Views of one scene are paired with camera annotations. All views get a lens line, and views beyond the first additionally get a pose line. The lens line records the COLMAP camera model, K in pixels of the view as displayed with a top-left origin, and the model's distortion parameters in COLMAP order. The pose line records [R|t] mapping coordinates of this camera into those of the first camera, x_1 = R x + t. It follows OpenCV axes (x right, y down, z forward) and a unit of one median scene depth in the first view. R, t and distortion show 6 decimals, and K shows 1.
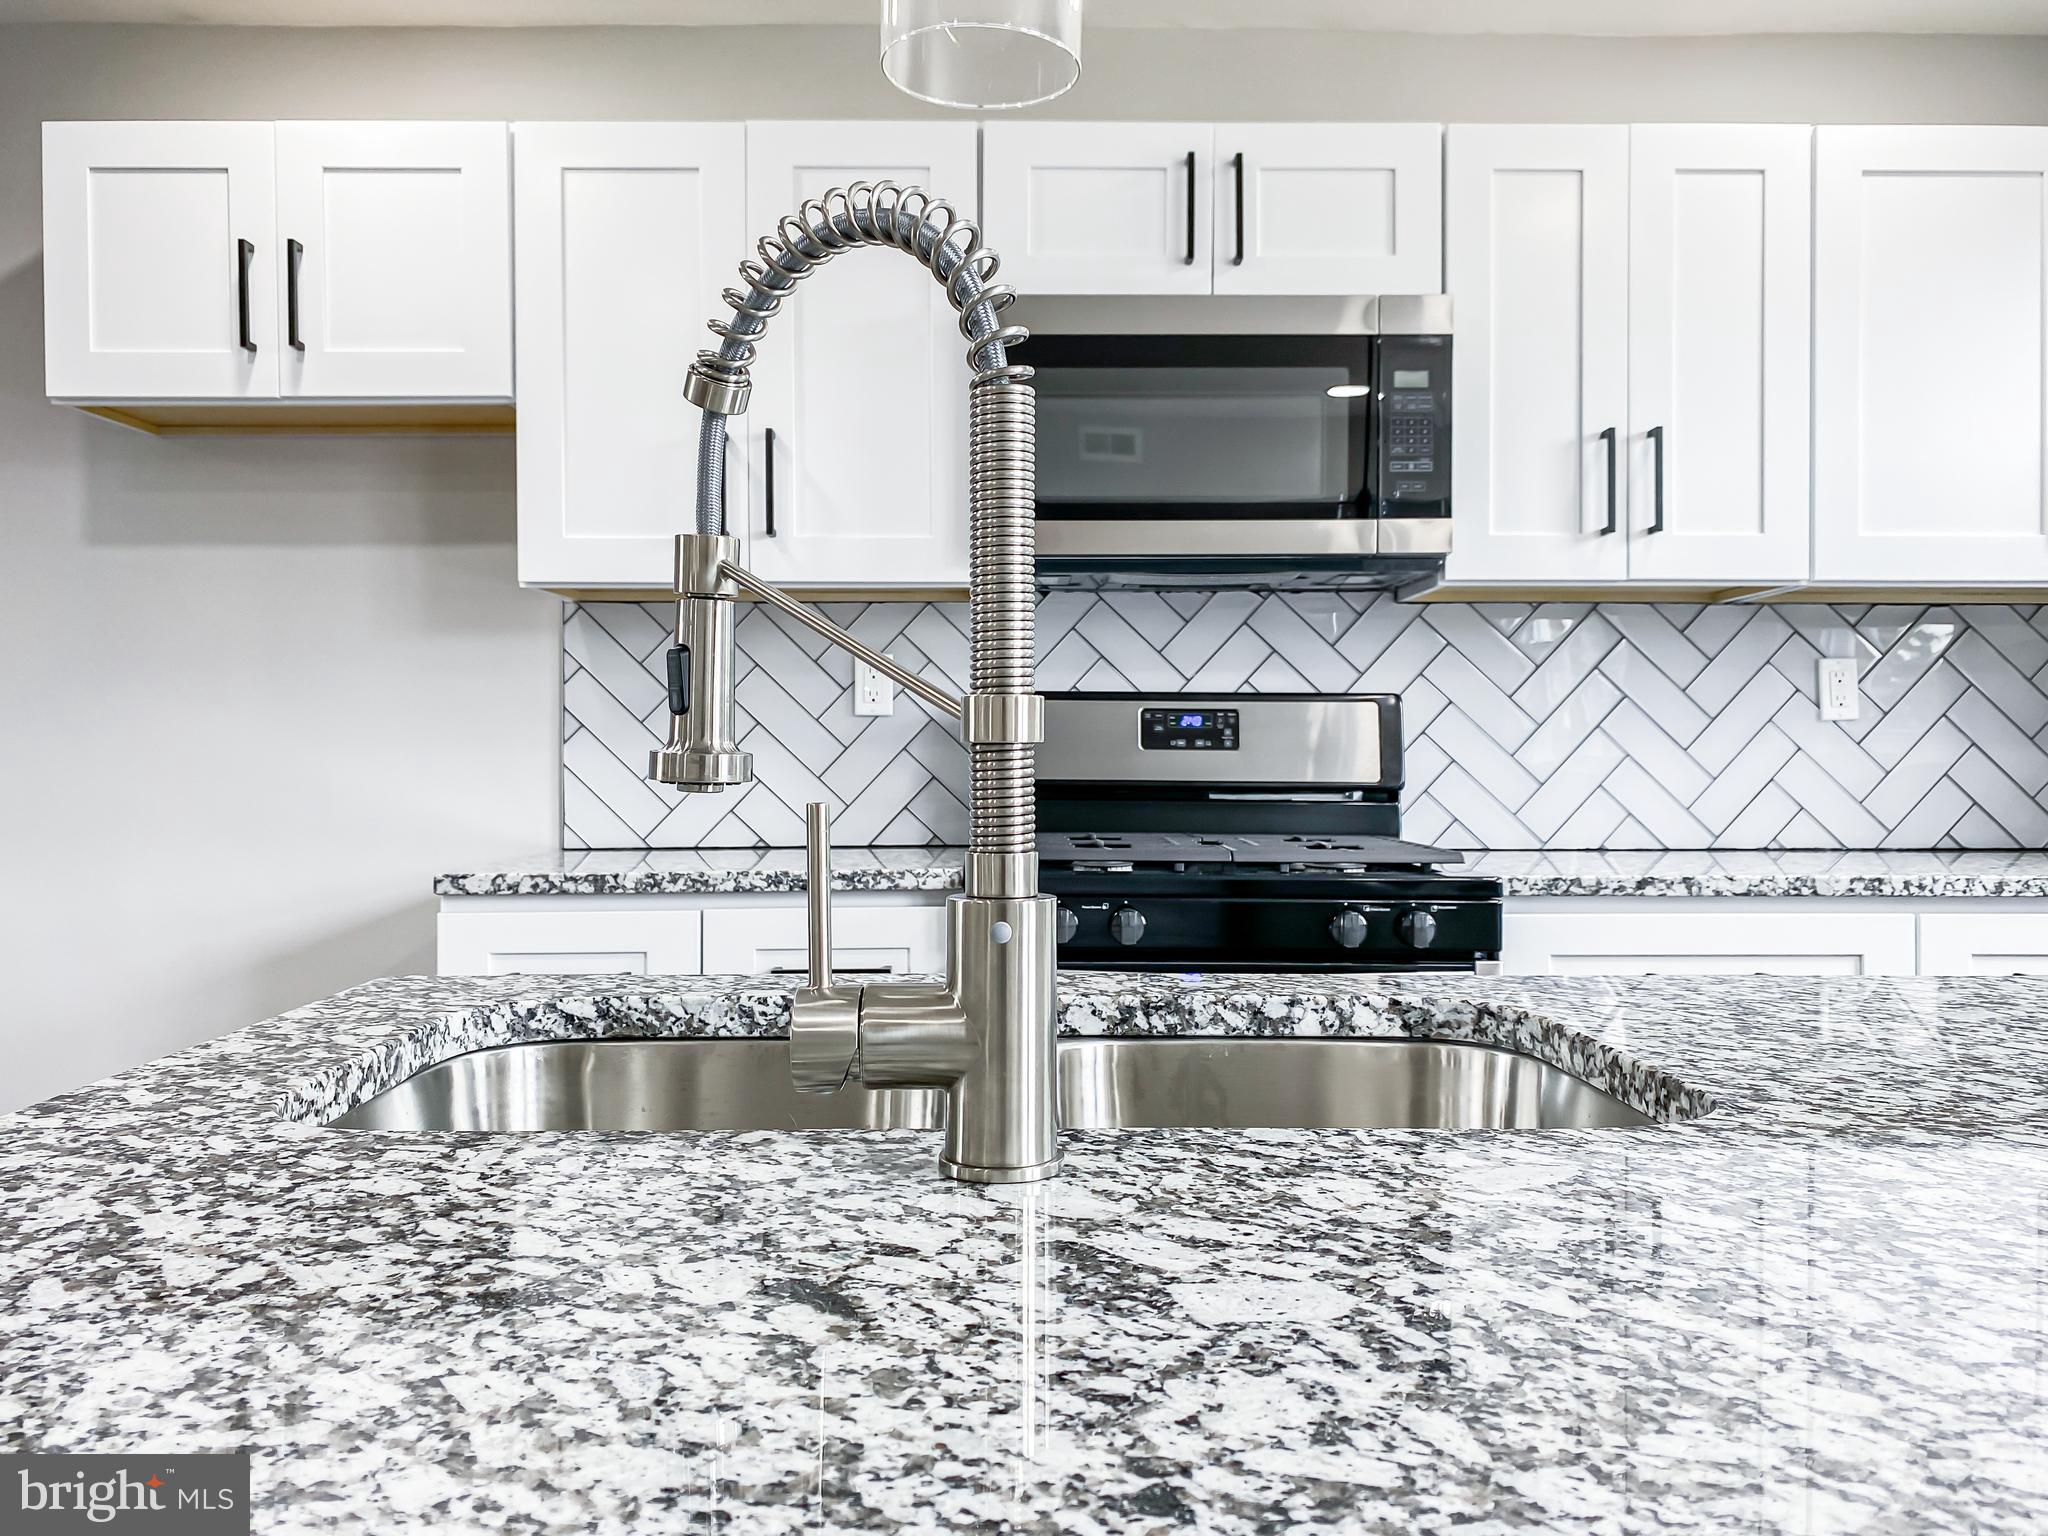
lens RADIAL K [[1527.2, 0, 1023.8], [0, 1527.2, 759.9], [0, 0, 1]] dist [0.042044, 0.000448]
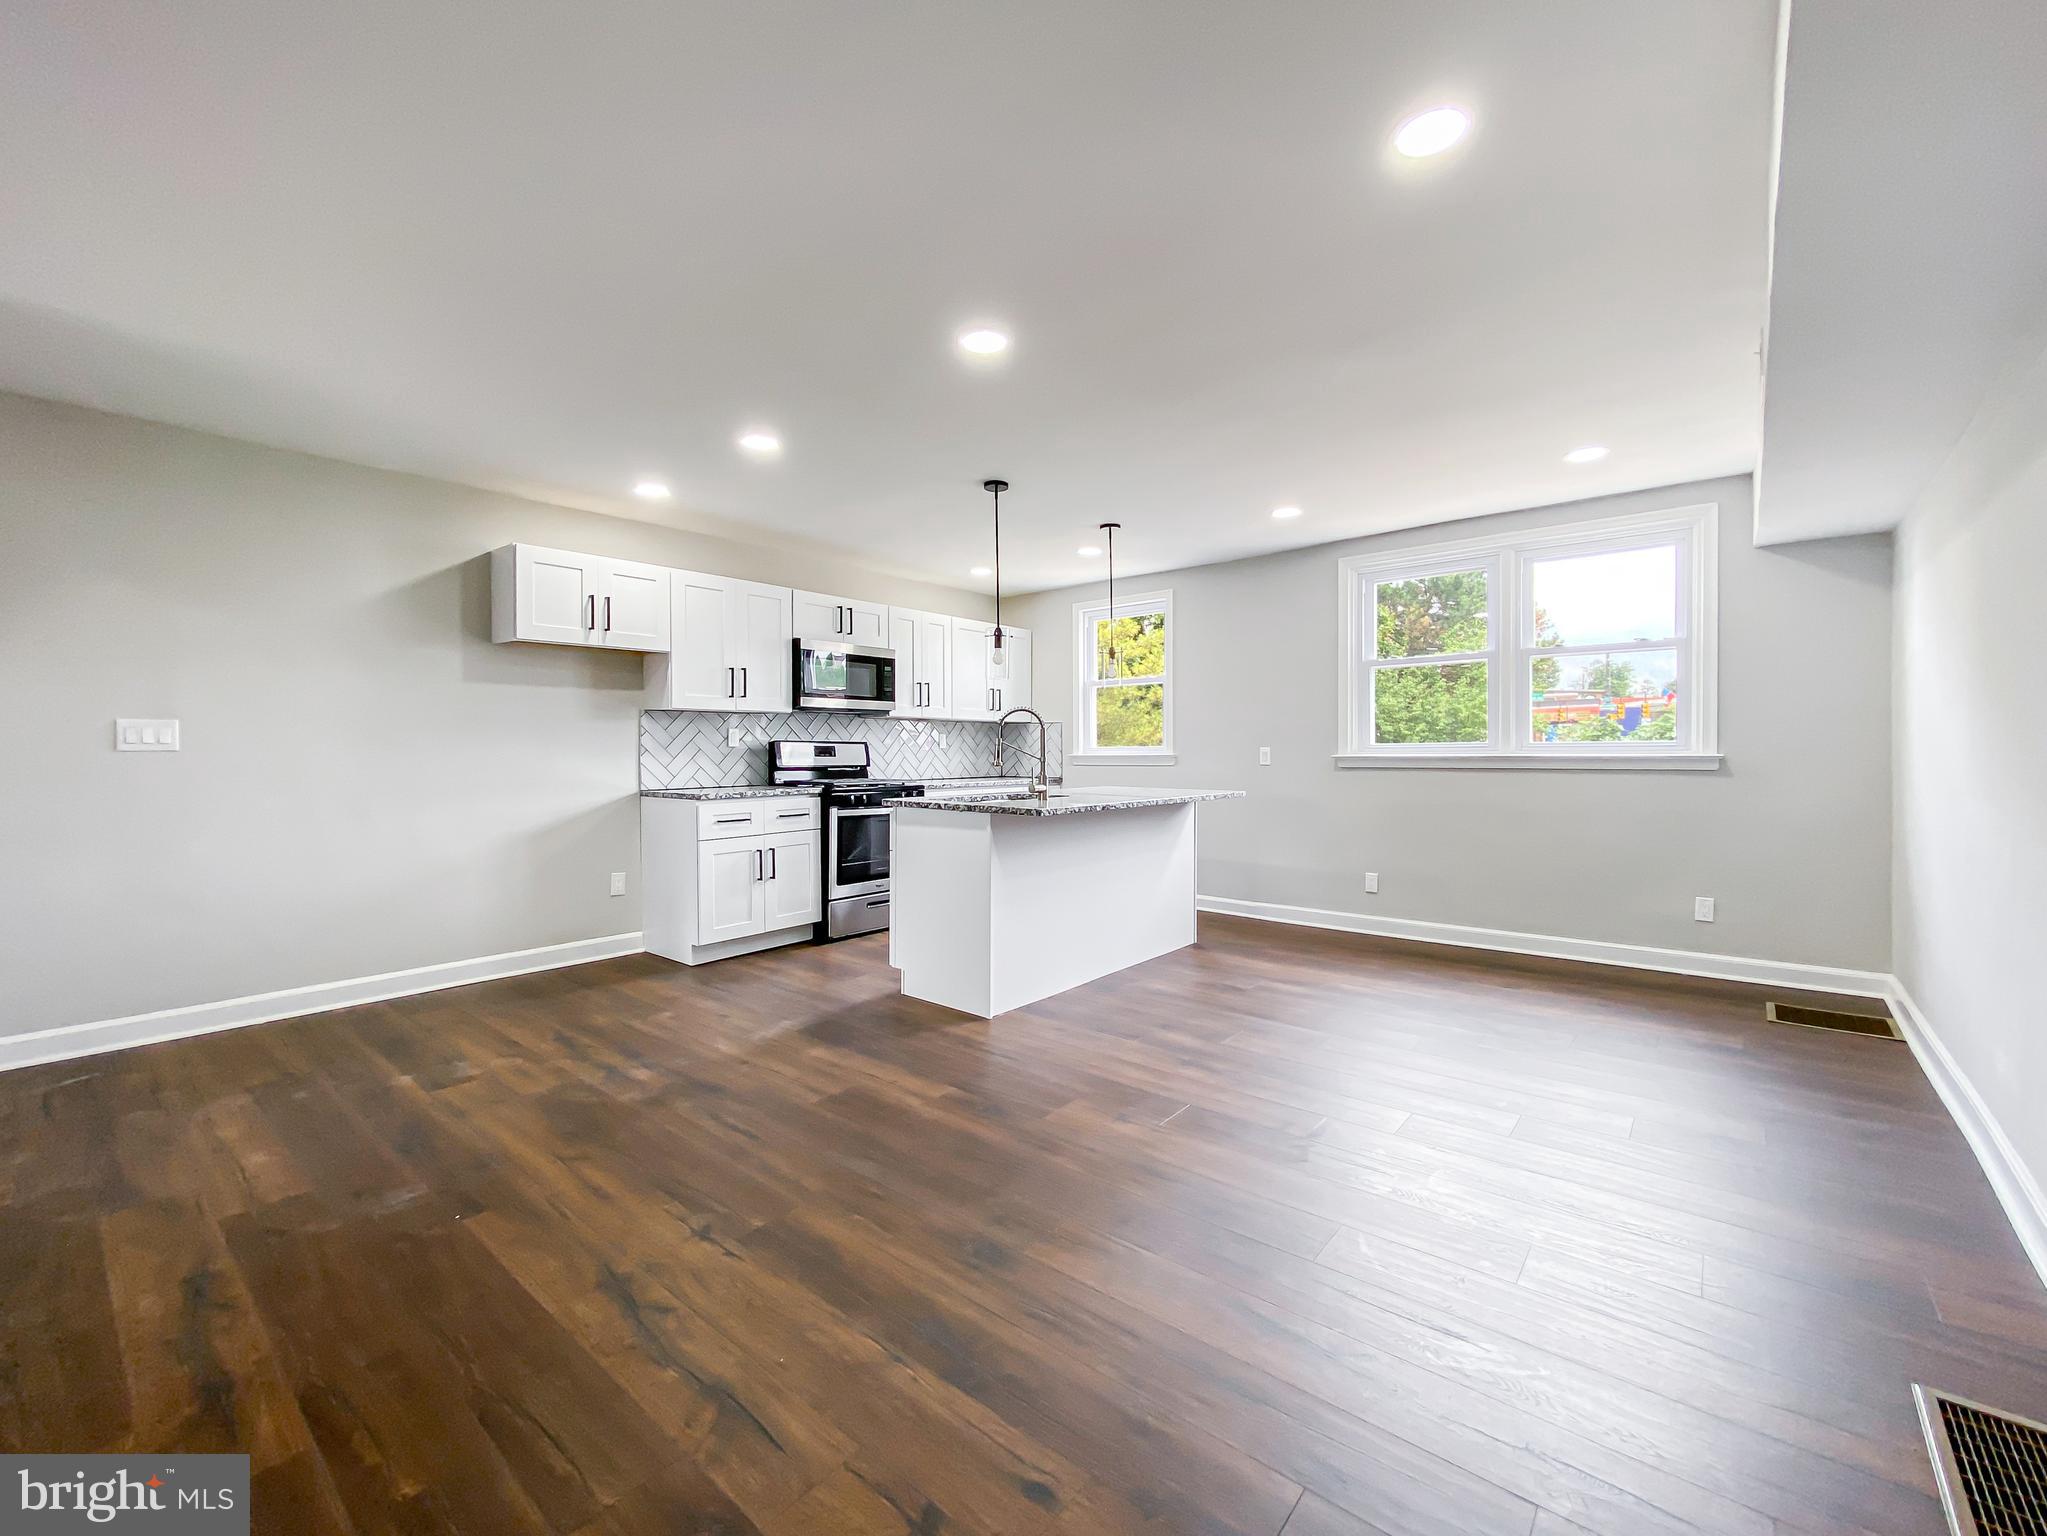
lens RADIAL K [[835.4, 0, 1031.2], [0, 835.4, 765.1], [0, 0, 1]] dist [0.000768, -0.002281]
pose [[0.648950, -0.015012, 0.760683, -1.139789], [-0.002608, 0.999756, 0.021954, -0.033049], [-0.760827, -0.016231, 0.648752, -0.719003]]
